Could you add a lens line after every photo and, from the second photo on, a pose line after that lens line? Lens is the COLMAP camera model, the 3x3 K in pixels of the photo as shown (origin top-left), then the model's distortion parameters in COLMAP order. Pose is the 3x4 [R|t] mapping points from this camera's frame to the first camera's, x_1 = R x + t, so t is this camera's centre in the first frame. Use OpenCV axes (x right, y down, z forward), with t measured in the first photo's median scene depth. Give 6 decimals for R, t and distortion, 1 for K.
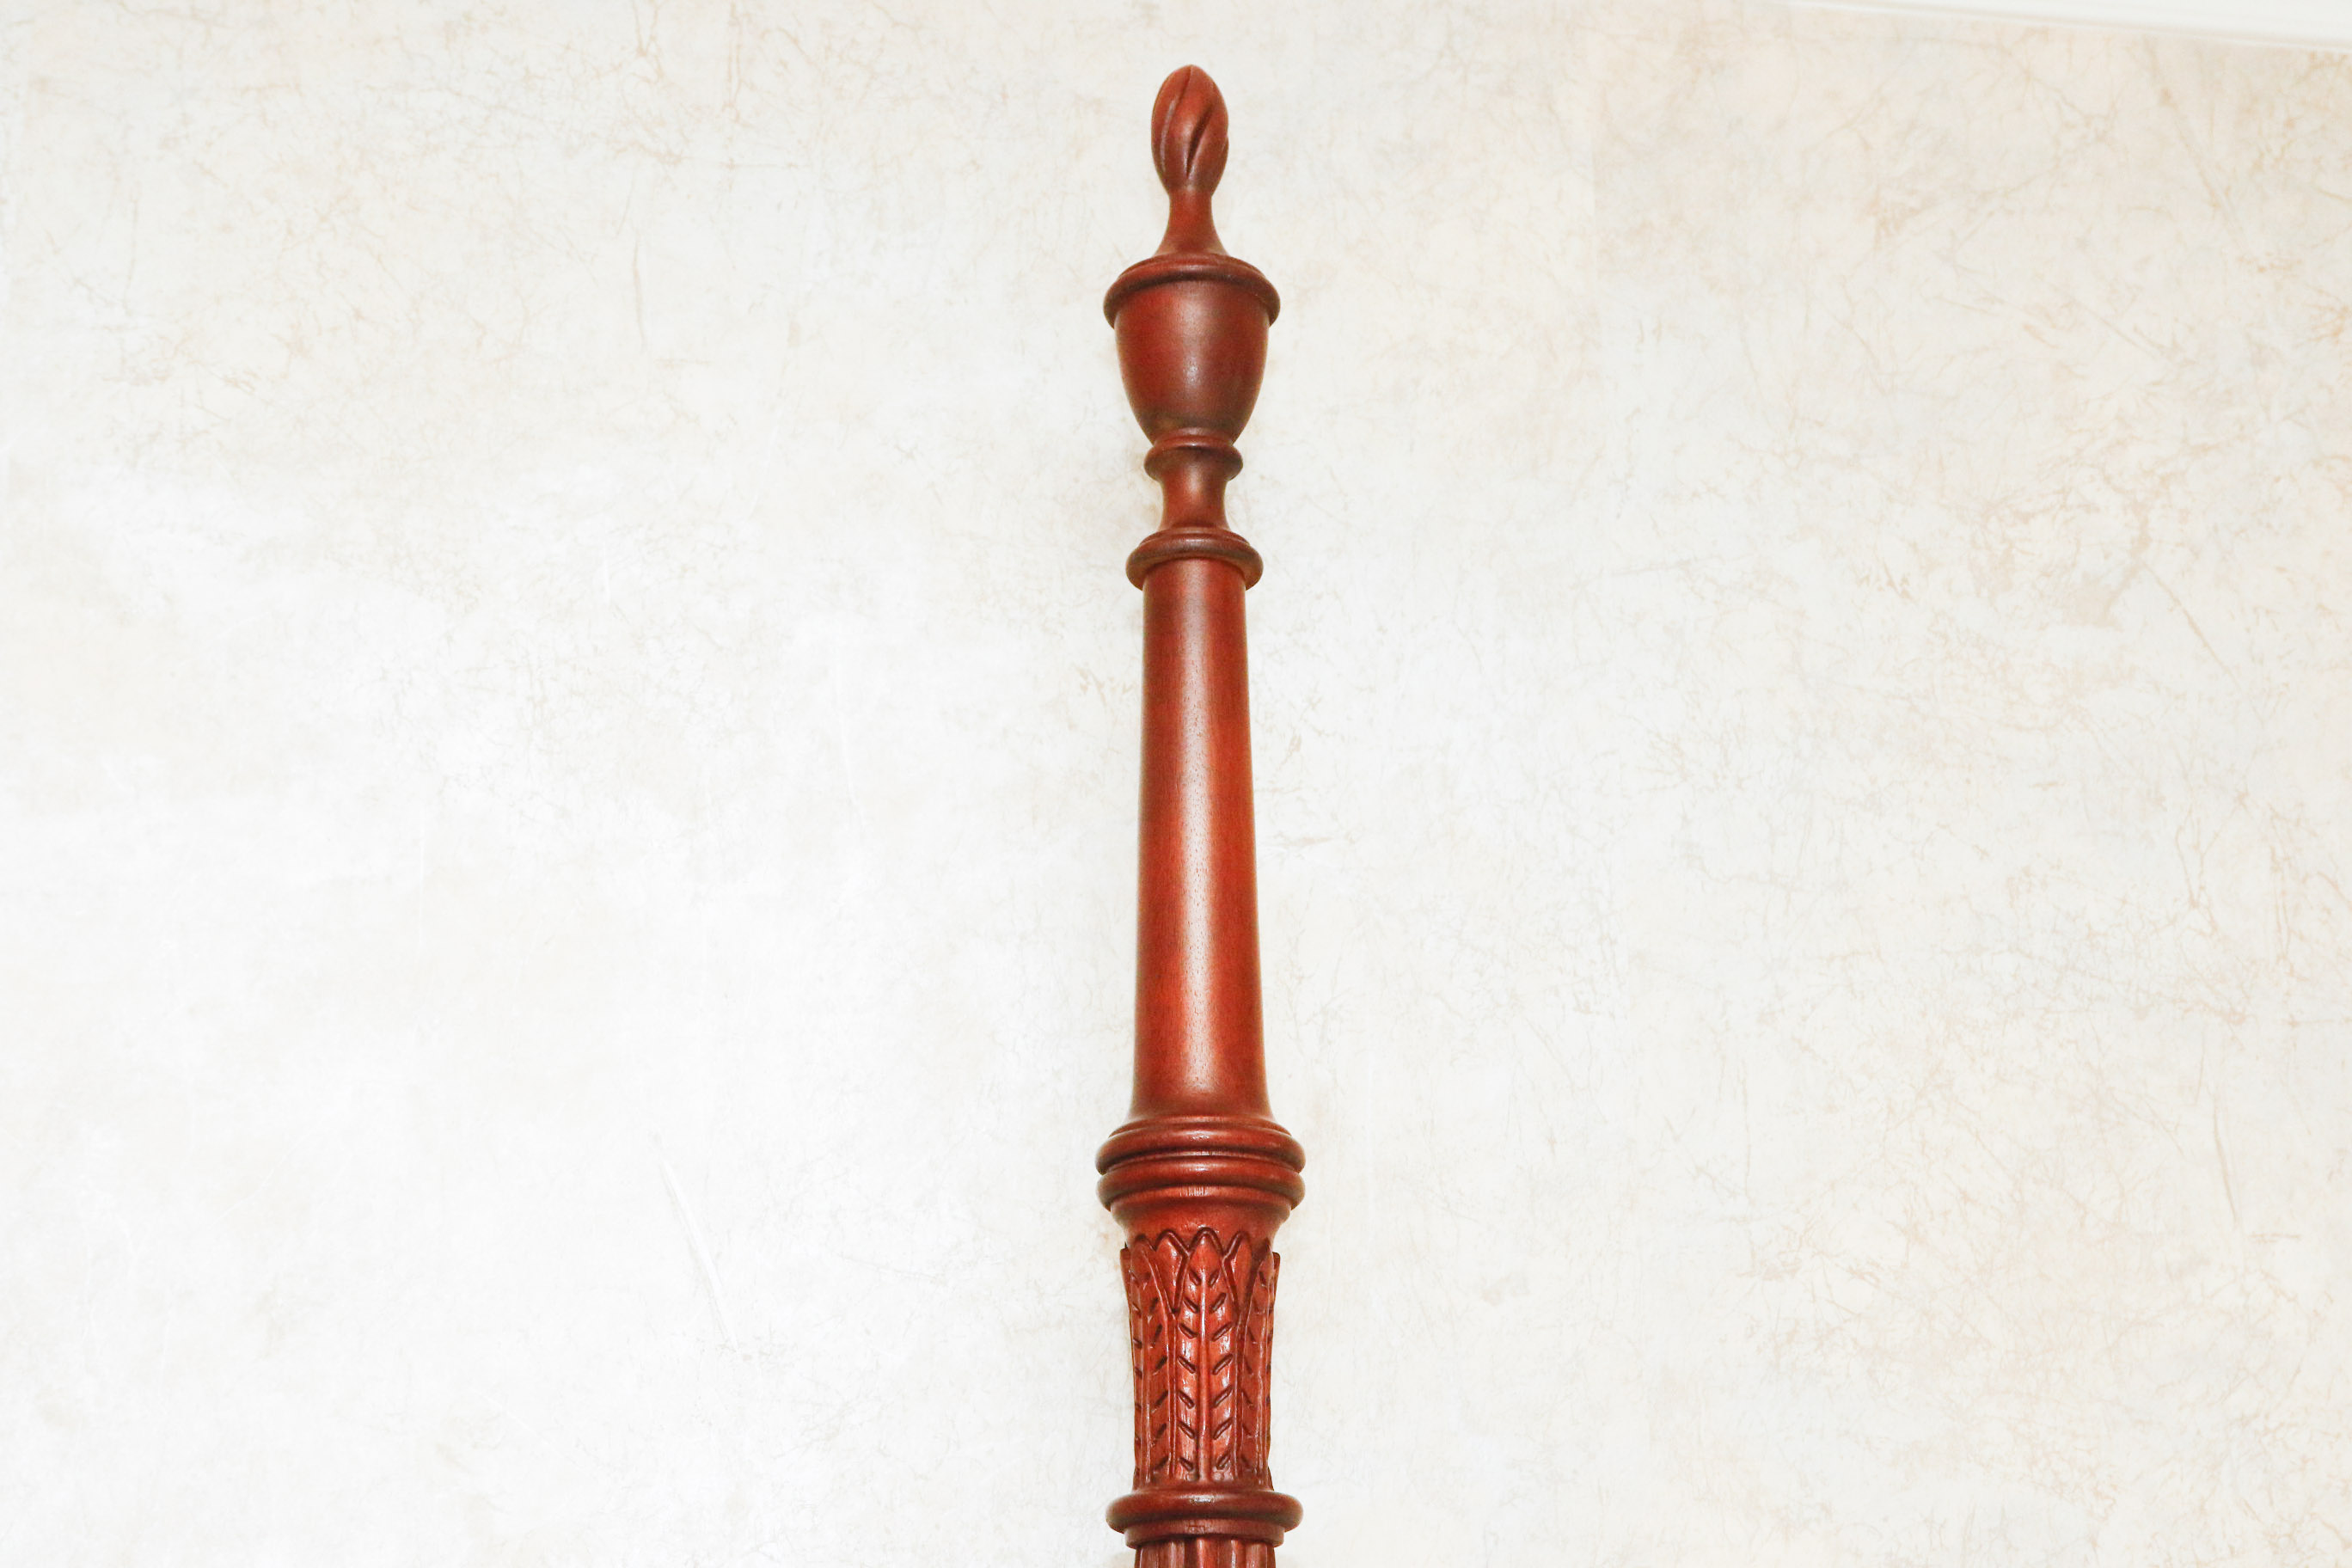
lens RADIAL K [[3953.8, 0, 1170.8], [0, 3953.8, 803.7], [0, 0, 1]] dist [0.012047, 0.000000]
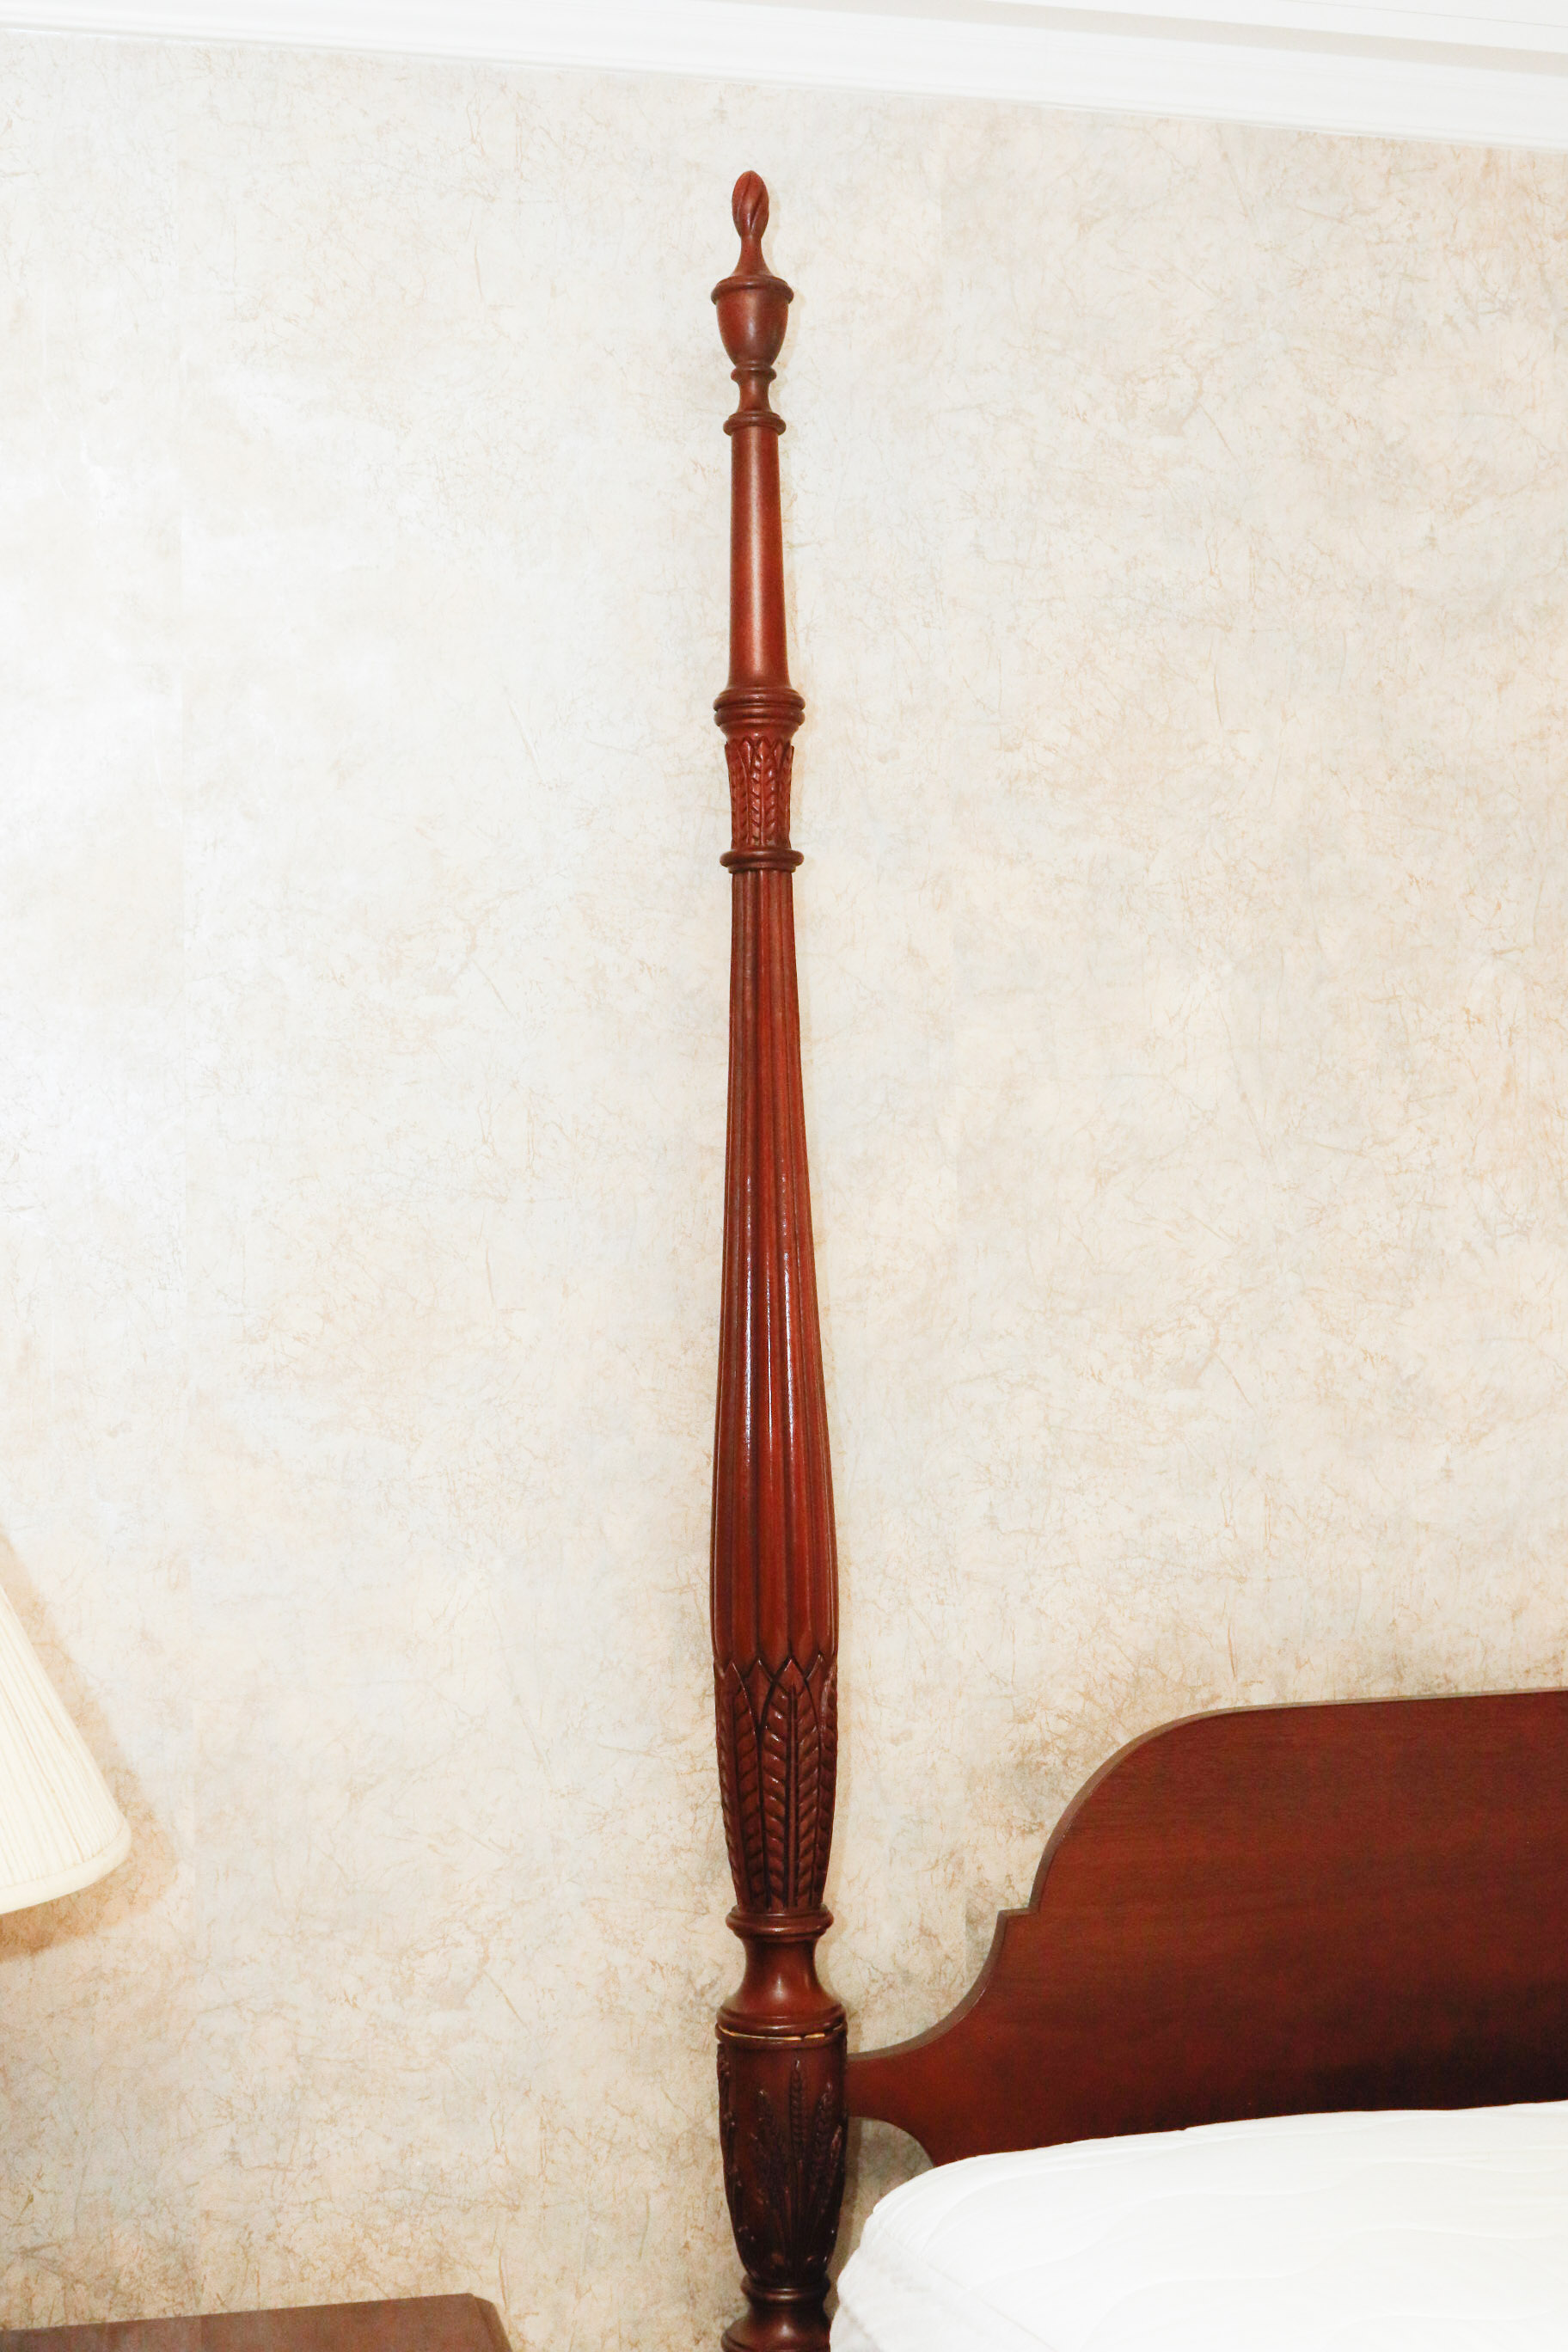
lens RADIAL K [[2916.5, 0, 805.8], [0, 2916.5, 1186.2], [0, 0, 1]] dist [-0.041532, 0.000000]
pose [[0.997448, -0.008106, 0.070937, -0.075385], [-0.013173, 0.955585, 0.294420, -0.120556], [-0.070173, -0.294603, 0.953040, -0.589054]]
